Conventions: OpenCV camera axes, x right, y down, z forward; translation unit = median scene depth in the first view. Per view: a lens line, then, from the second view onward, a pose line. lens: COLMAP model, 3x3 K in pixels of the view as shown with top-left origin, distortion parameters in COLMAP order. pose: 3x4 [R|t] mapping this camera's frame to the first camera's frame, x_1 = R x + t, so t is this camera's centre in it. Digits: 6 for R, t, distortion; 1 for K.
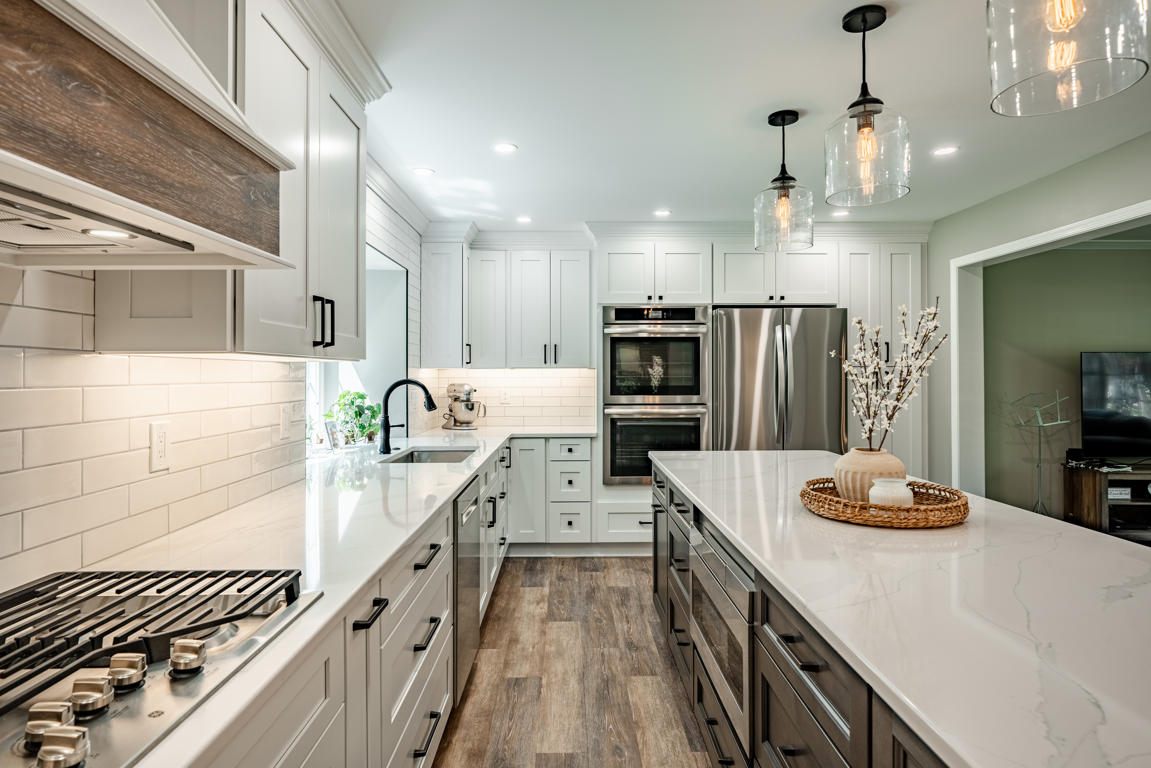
lens RADIAL K [[651.5, 0, 580.9], [0, 651.5, 366.7], [0, 0, 1]] dist [-0.002582, -0.000024]
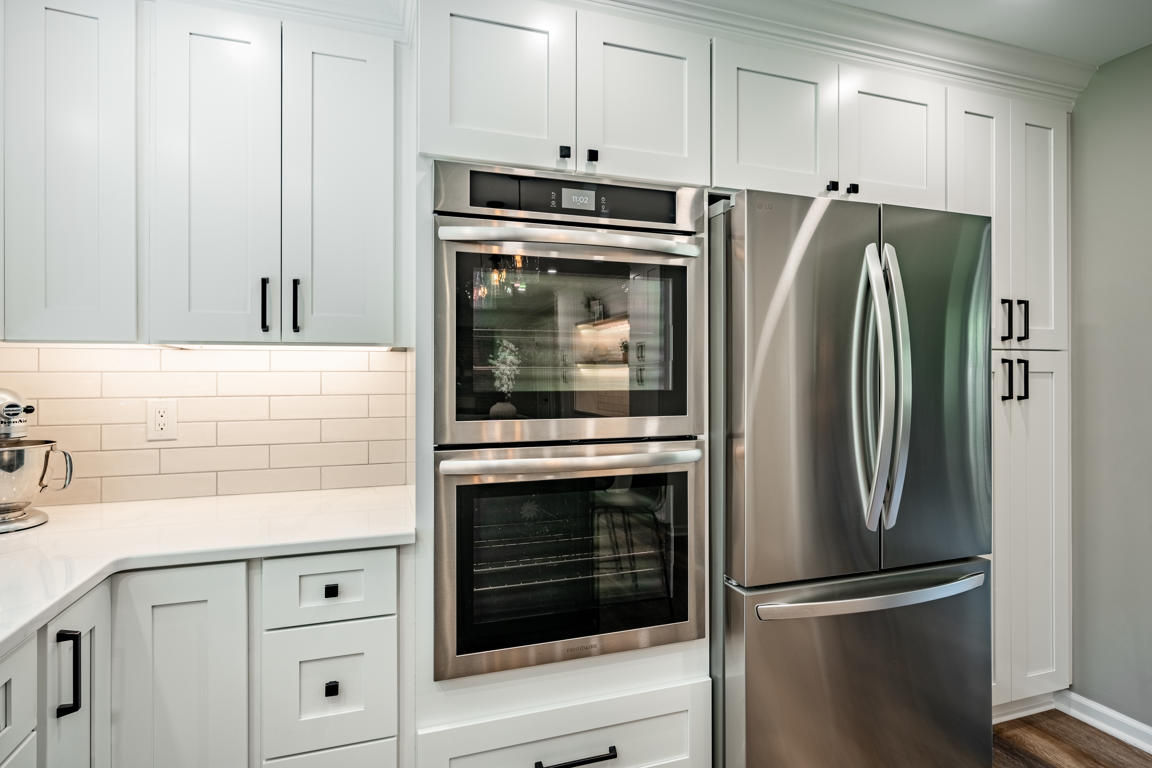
lens RADIAL K [[590.3, 0, 571.6], [0, 590.3, 375.0], [0, 0, 1]] dist [-0.003986, -0.000972]
pose [[0.954151, -0.000181, 0.299324, 0.009828], [-0.003474, 0.999926, 0.011679, 0.015743], [-0.299304, -0.012184, 0.954080, 0.680947]]
